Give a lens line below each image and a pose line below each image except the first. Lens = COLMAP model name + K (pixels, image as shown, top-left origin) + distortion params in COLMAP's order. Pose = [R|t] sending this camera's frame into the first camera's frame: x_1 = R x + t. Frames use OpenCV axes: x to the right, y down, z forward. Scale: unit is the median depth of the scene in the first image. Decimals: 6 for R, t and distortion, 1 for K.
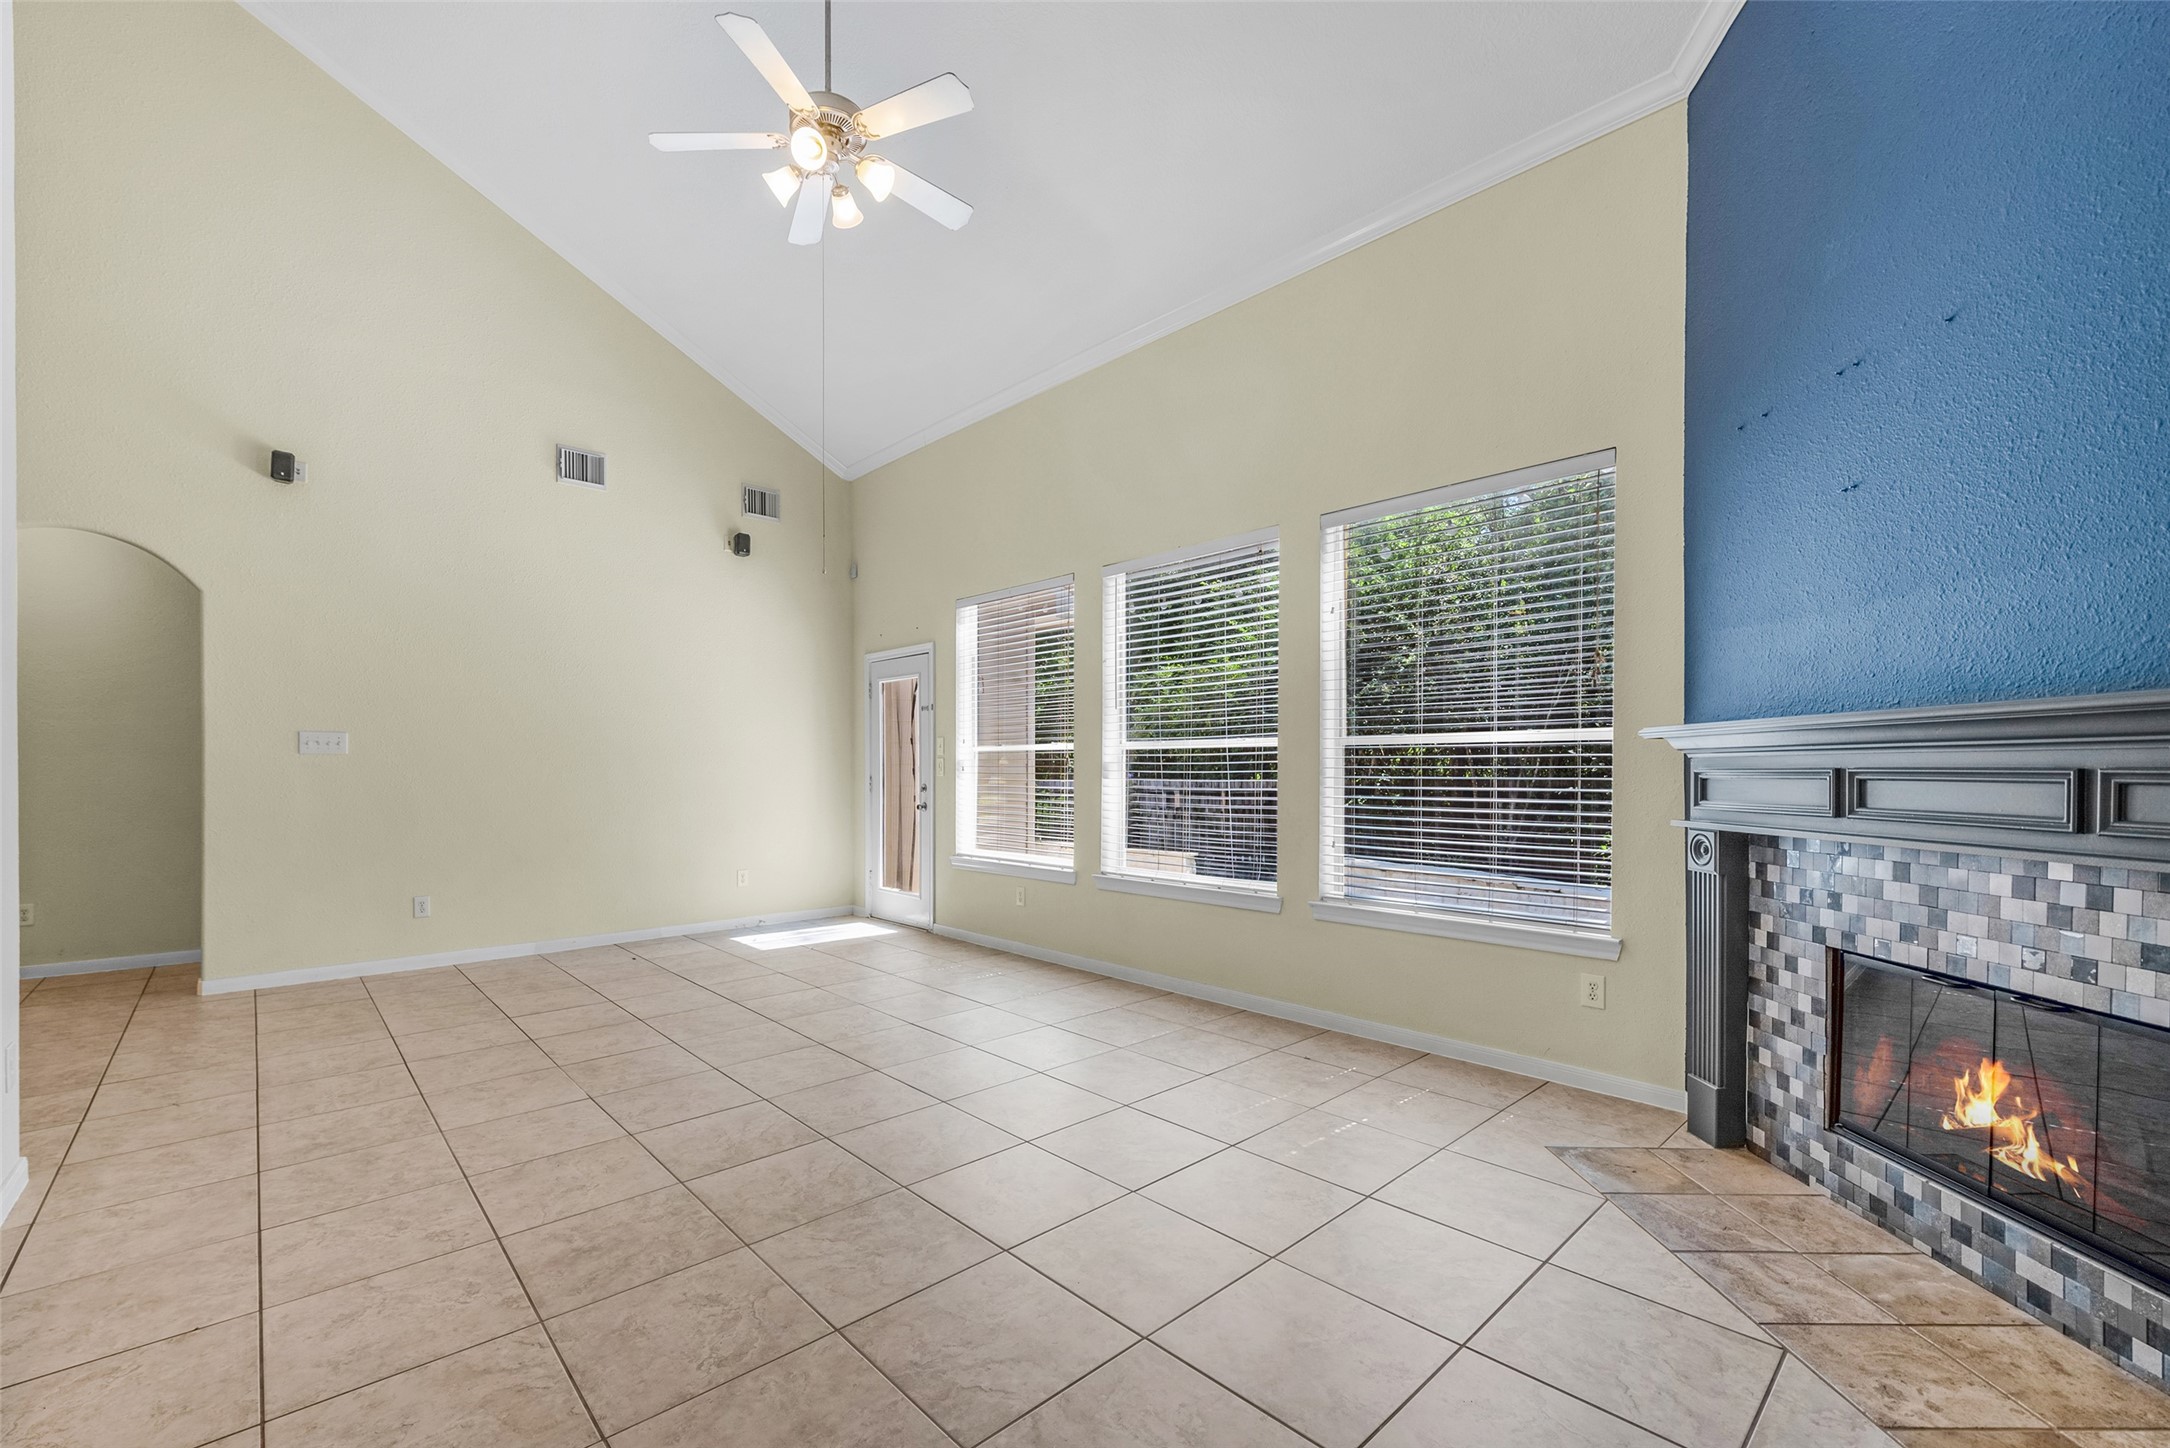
lens RADIAL K [[897.0, 0, 1048.6], [0, 897.0, 747.2], [0, 0, 1]] dist [-0.002106, -0.003792]
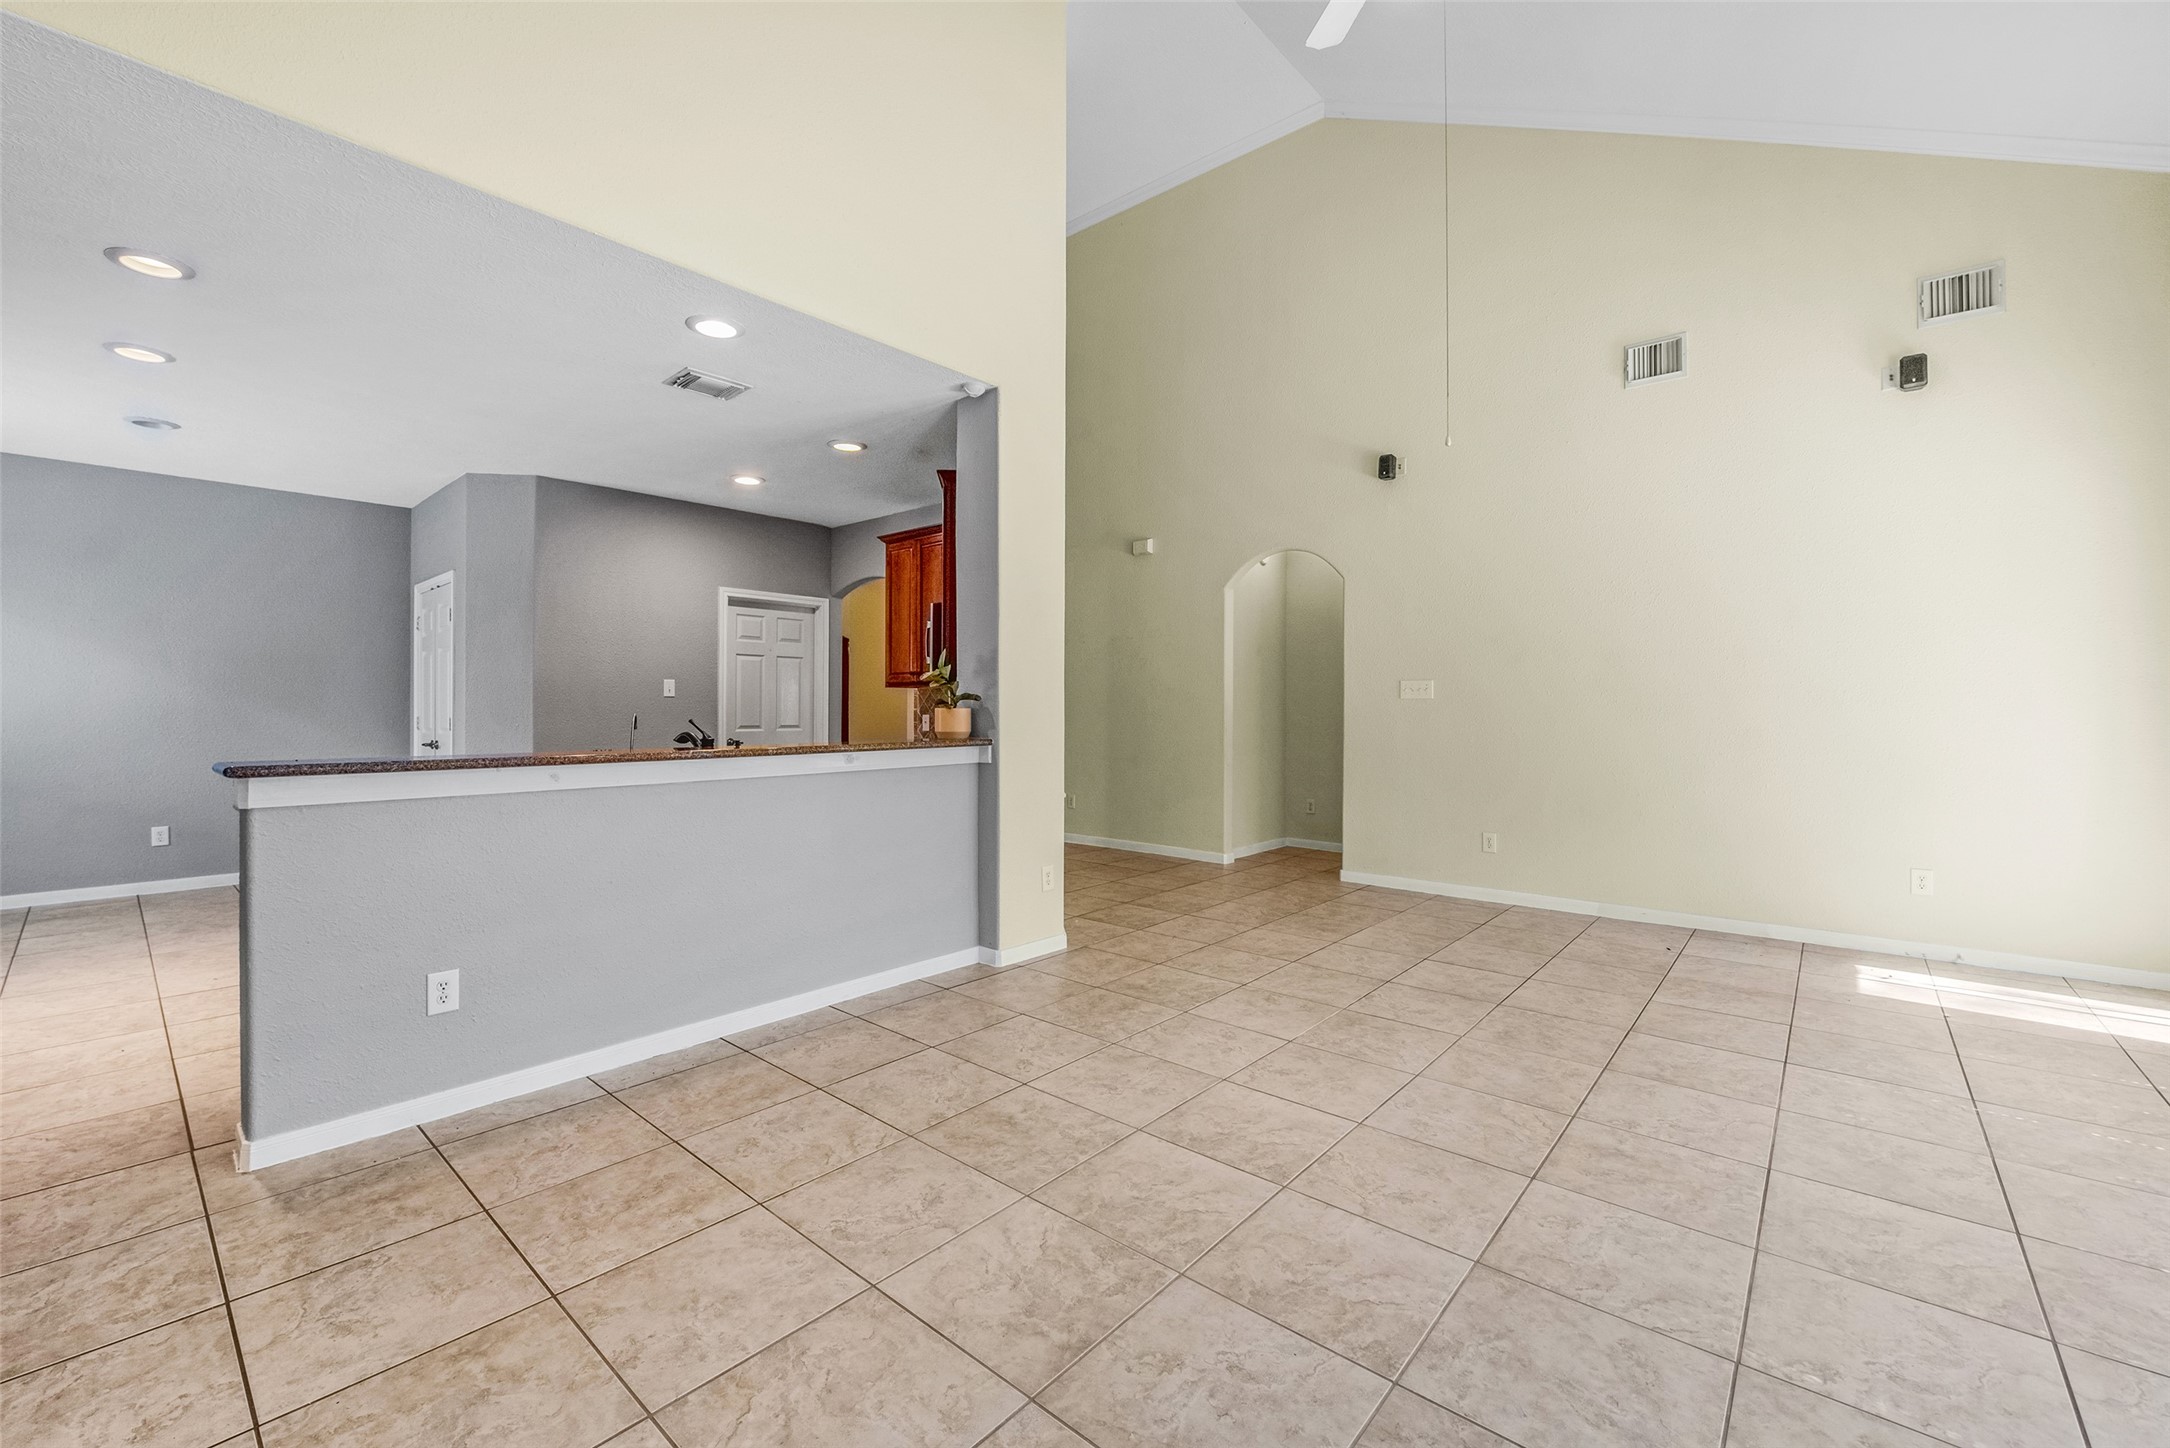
lens RADIAL K [[868.2, 0, 1071.3], [0, 868.2, 702.1], [0, 0, 1]] dist [-0.000184, -0.003313]
pose [[0.125441, -0.003424, -0.992095, 0.535973], [0.017403, 0.999848, -0.001251, 0.010033], [0.991948, -0.017108, 0.125481, 0.804534]]
